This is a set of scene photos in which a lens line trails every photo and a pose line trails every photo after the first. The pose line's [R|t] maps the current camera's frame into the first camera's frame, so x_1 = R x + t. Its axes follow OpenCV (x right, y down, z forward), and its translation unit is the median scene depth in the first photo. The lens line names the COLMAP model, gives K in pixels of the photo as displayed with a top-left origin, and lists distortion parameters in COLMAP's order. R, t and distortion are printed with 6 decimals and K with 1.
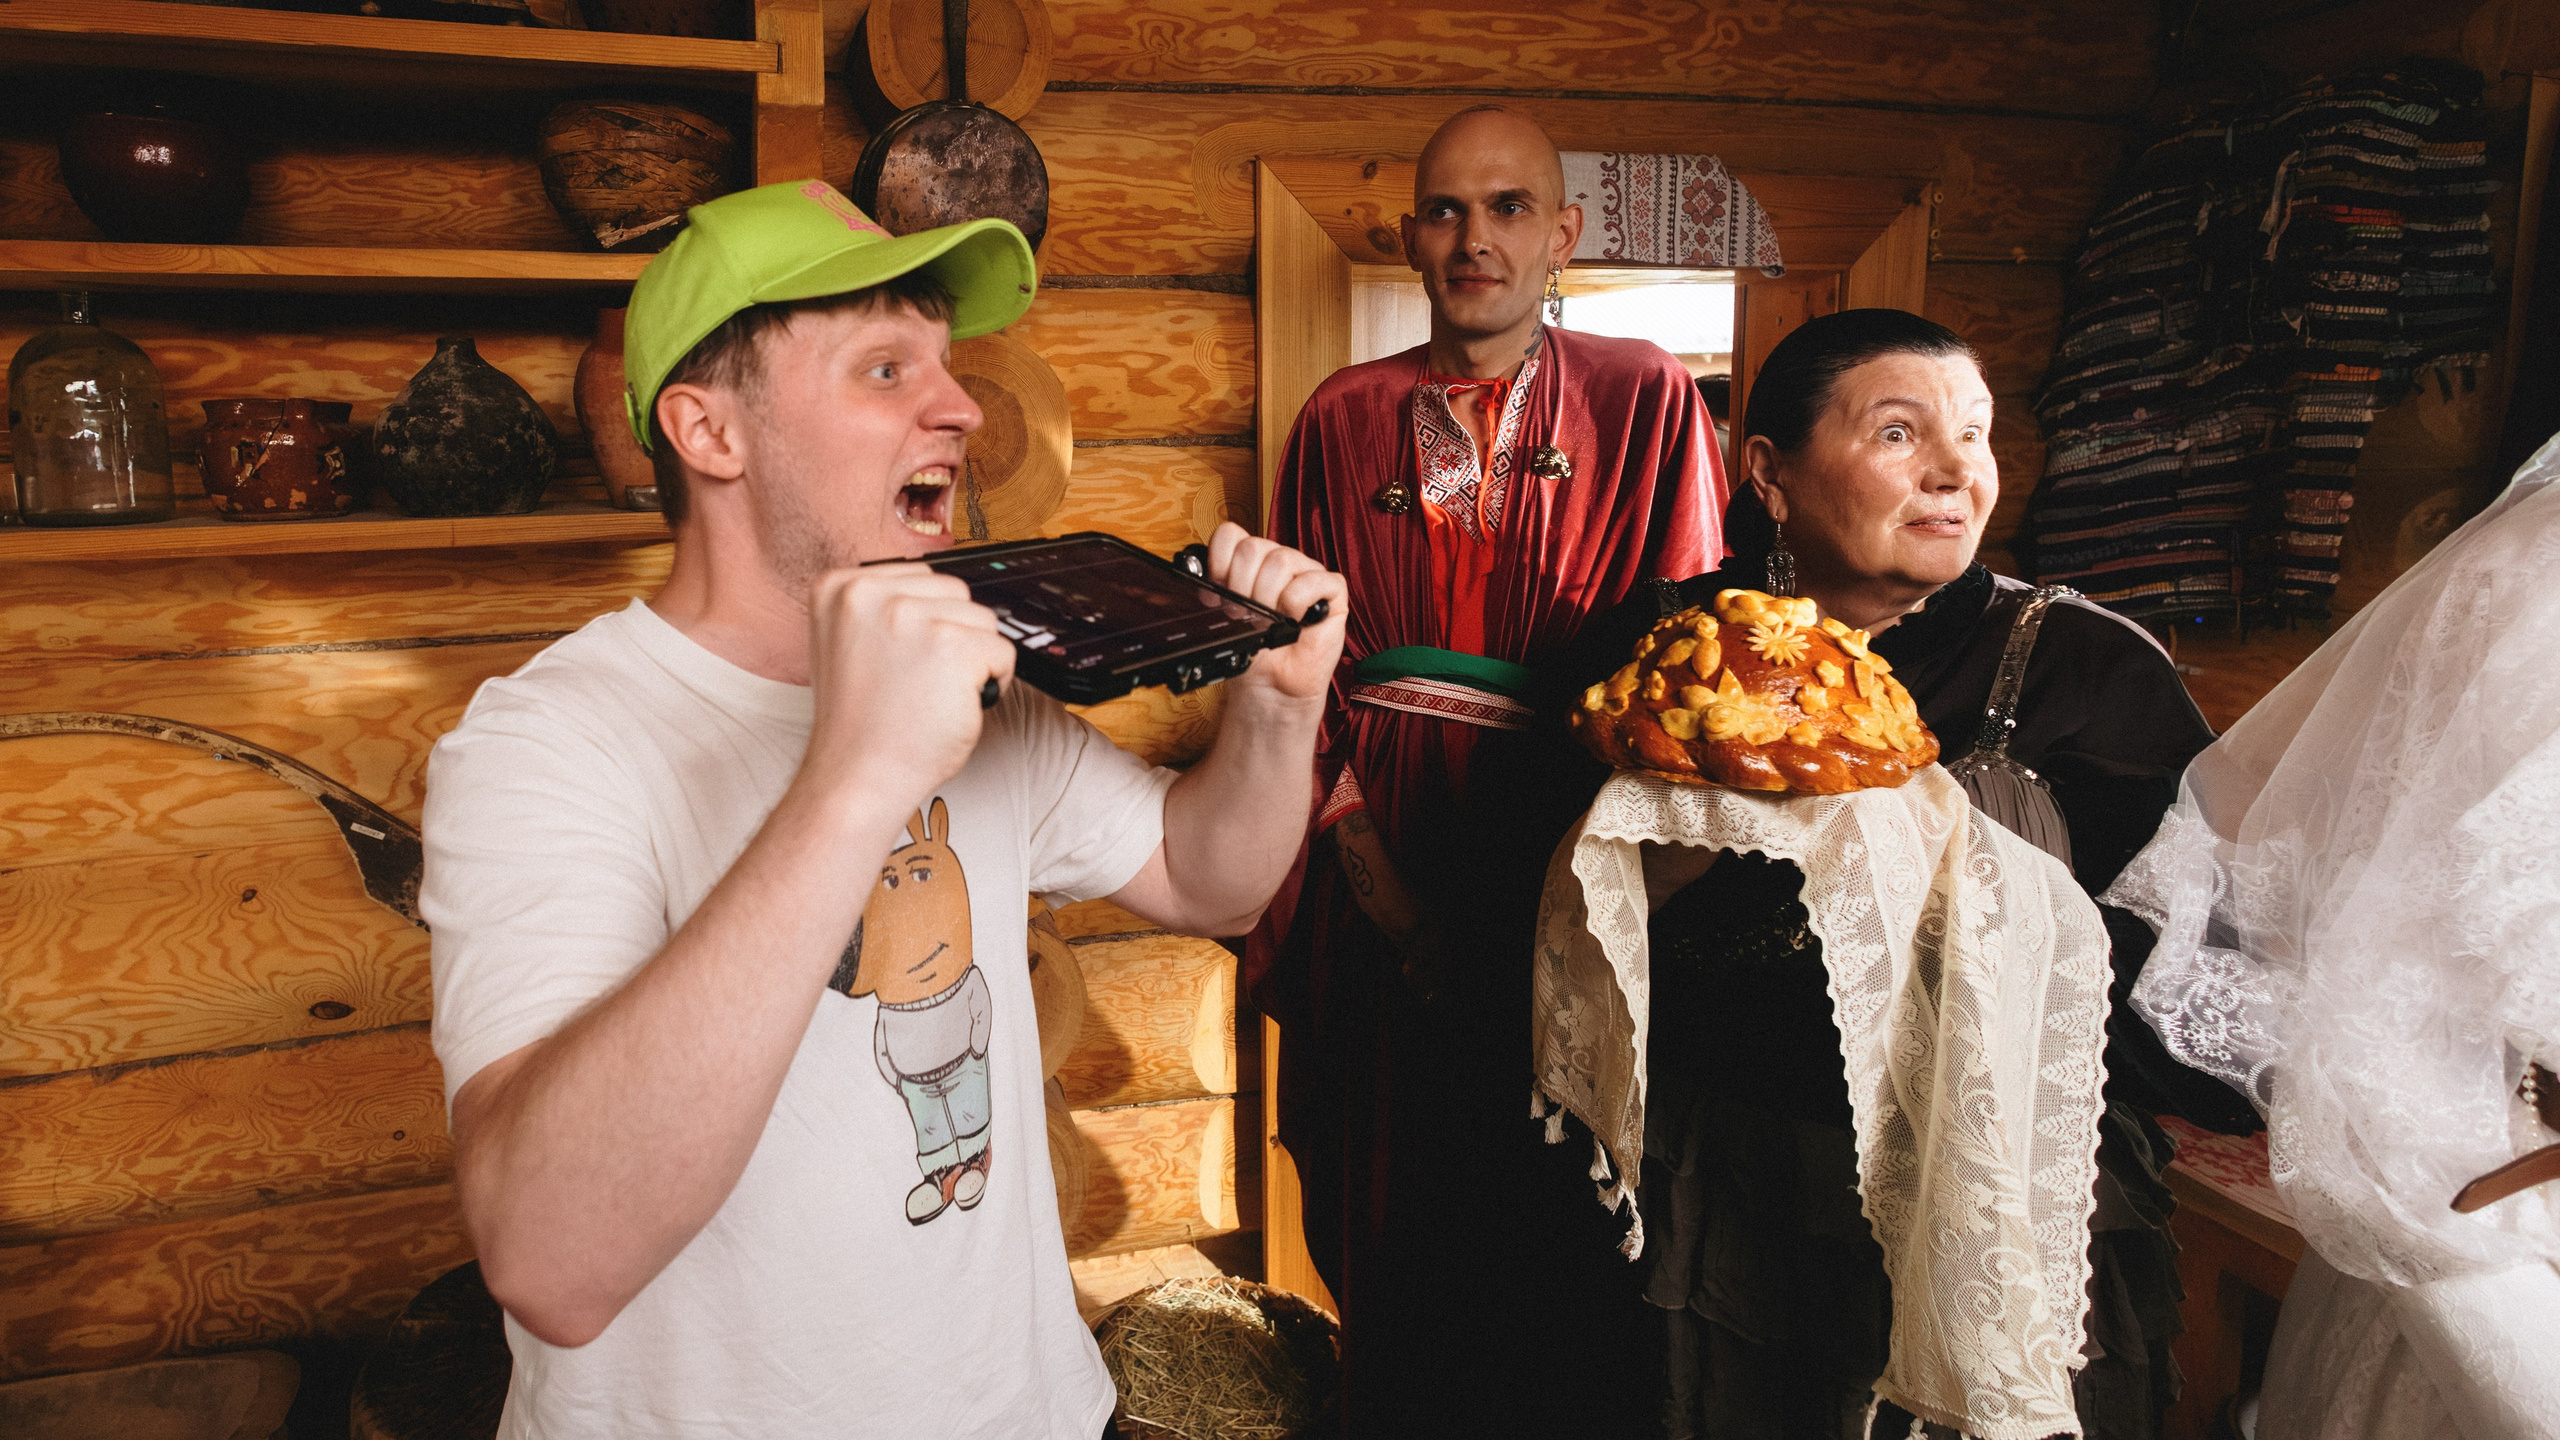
lens RADIAL K [[1362.4, 0, 1105.1], [0, 1362.4, 581.6], [0, 0, 1]] dist [0.007709, 0.000195]
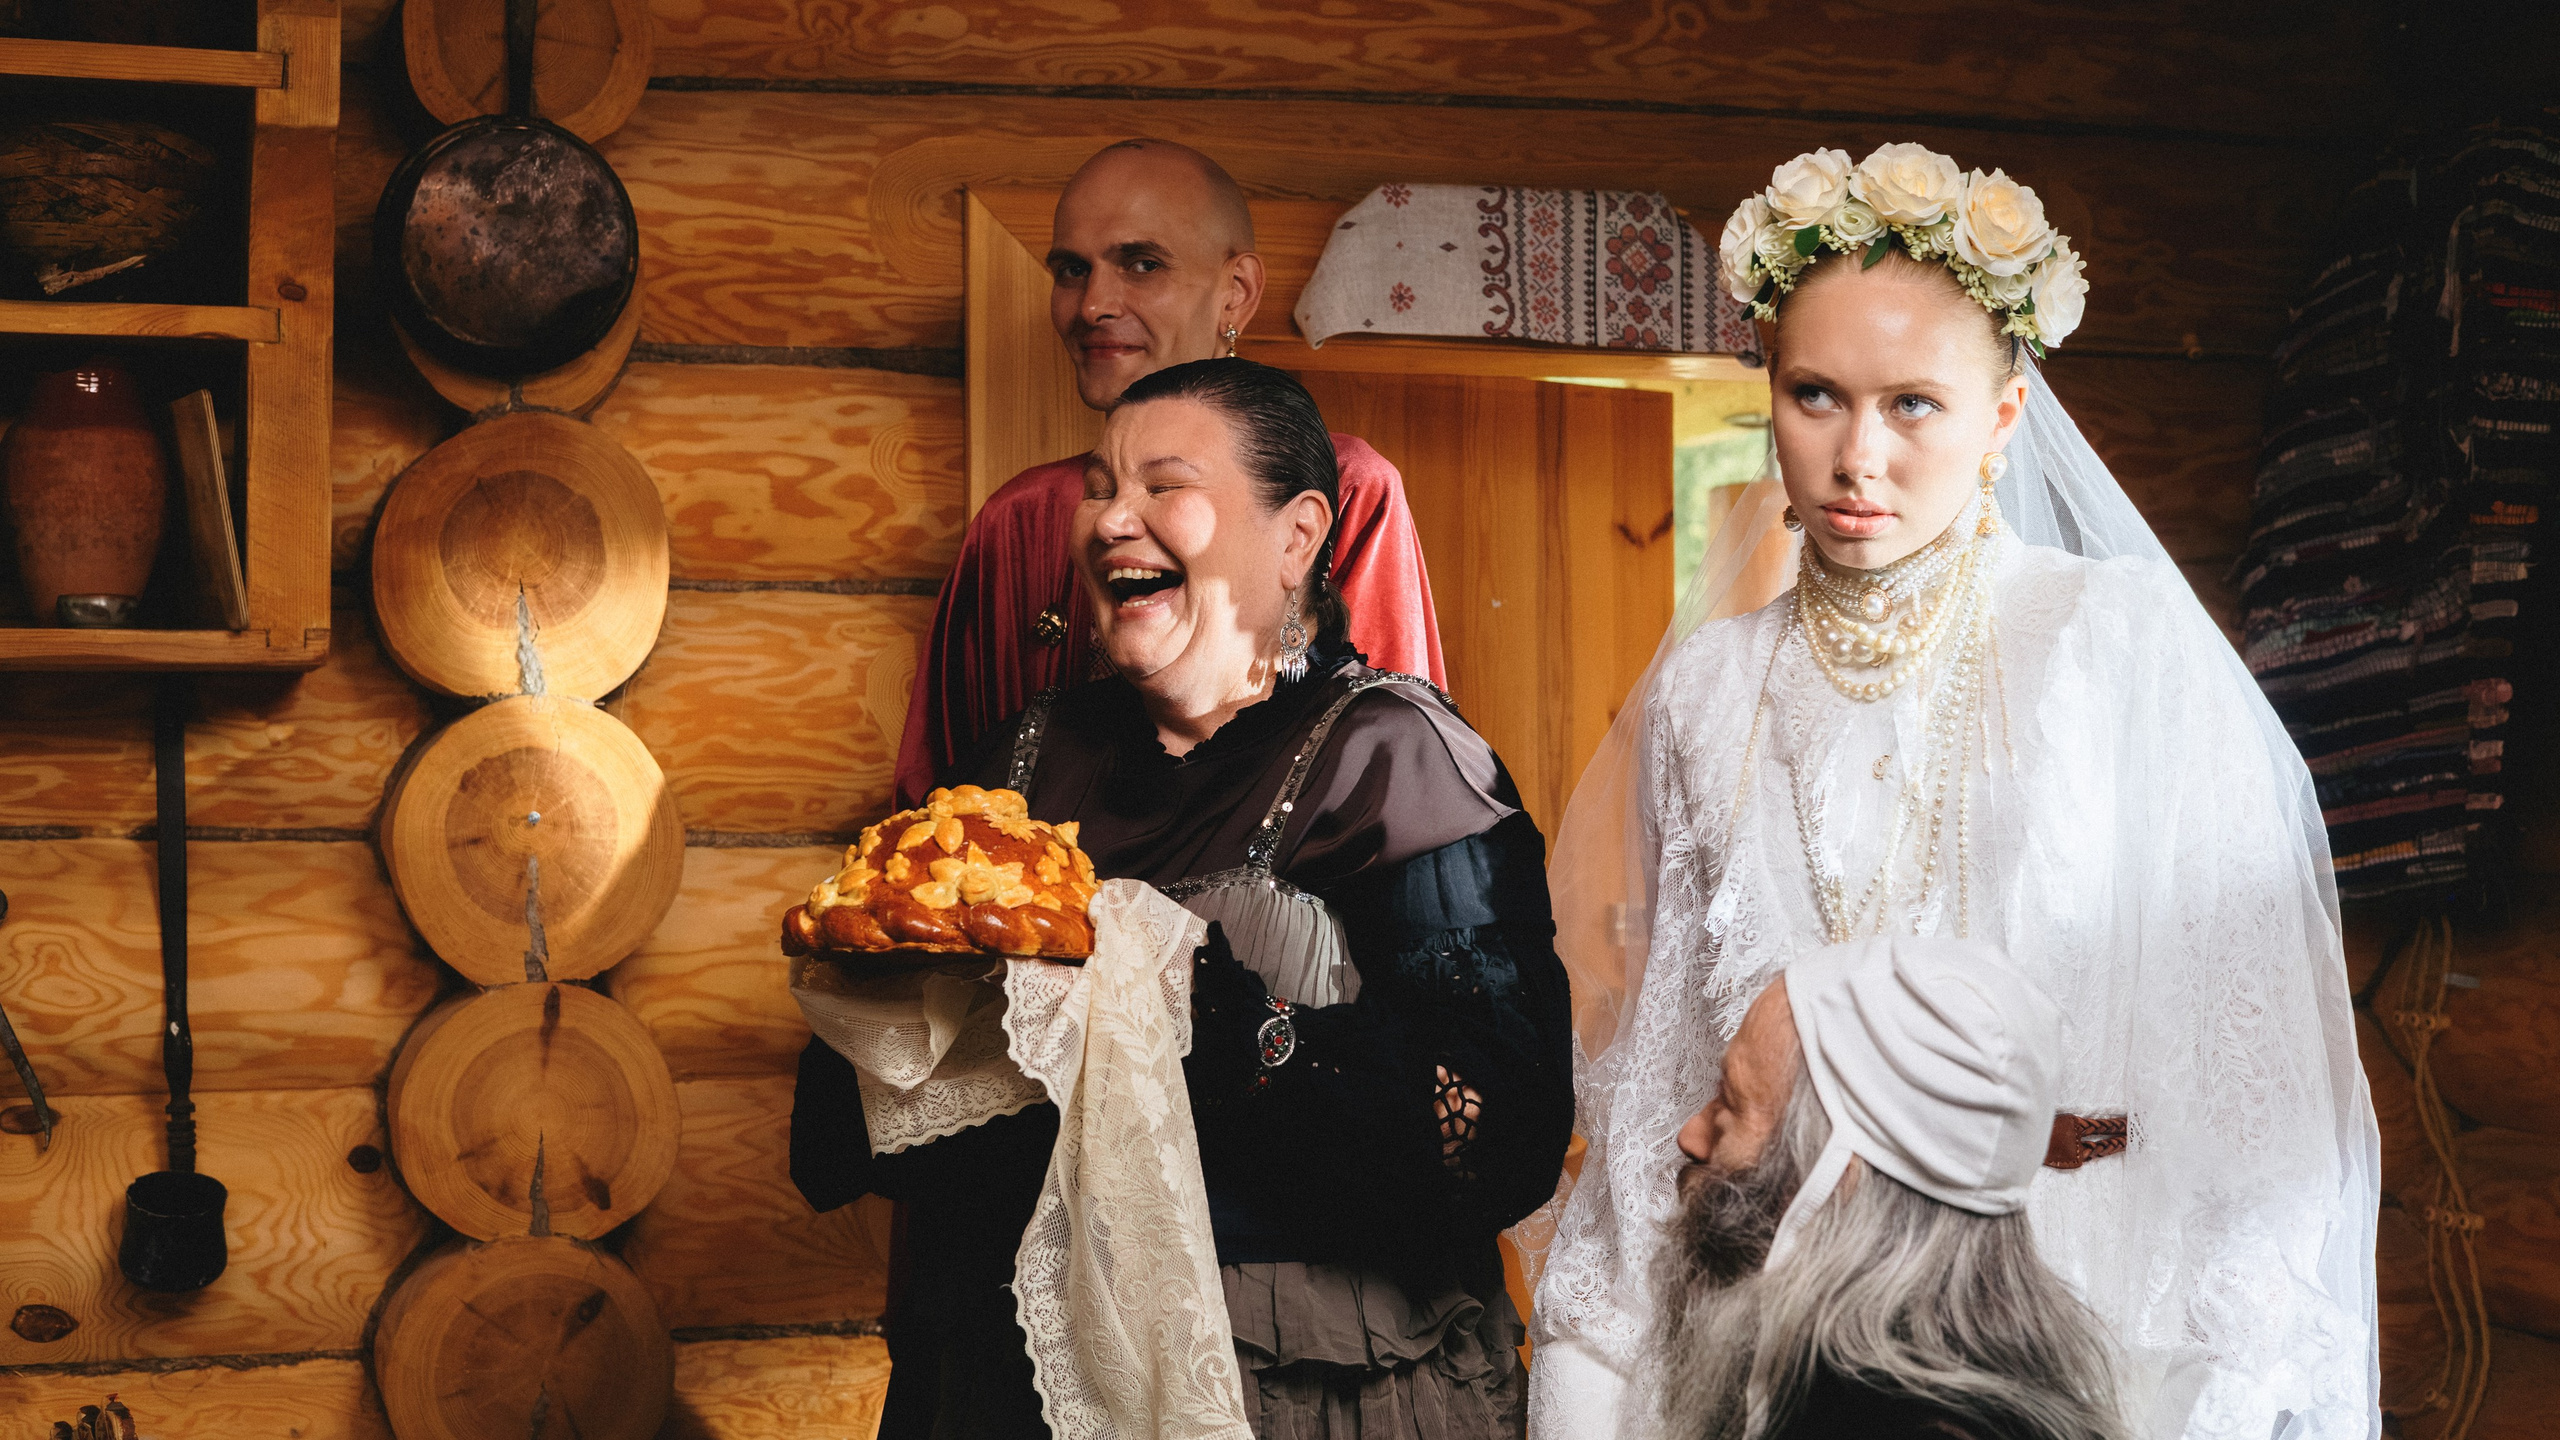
lens RADIAL K [[3712.7, 0, 1284.2], [0, 3712.7, 706.2], [0, 0, 1]] dist [-0.007357, 0.045399]
pose [[0.999307, 0.013896, 0.034534, 0.210670], [-0.009057, 0.990597, -0.136512, 0.212542], [-0.036106, 0.136105, 0.990036, -0.856274]]
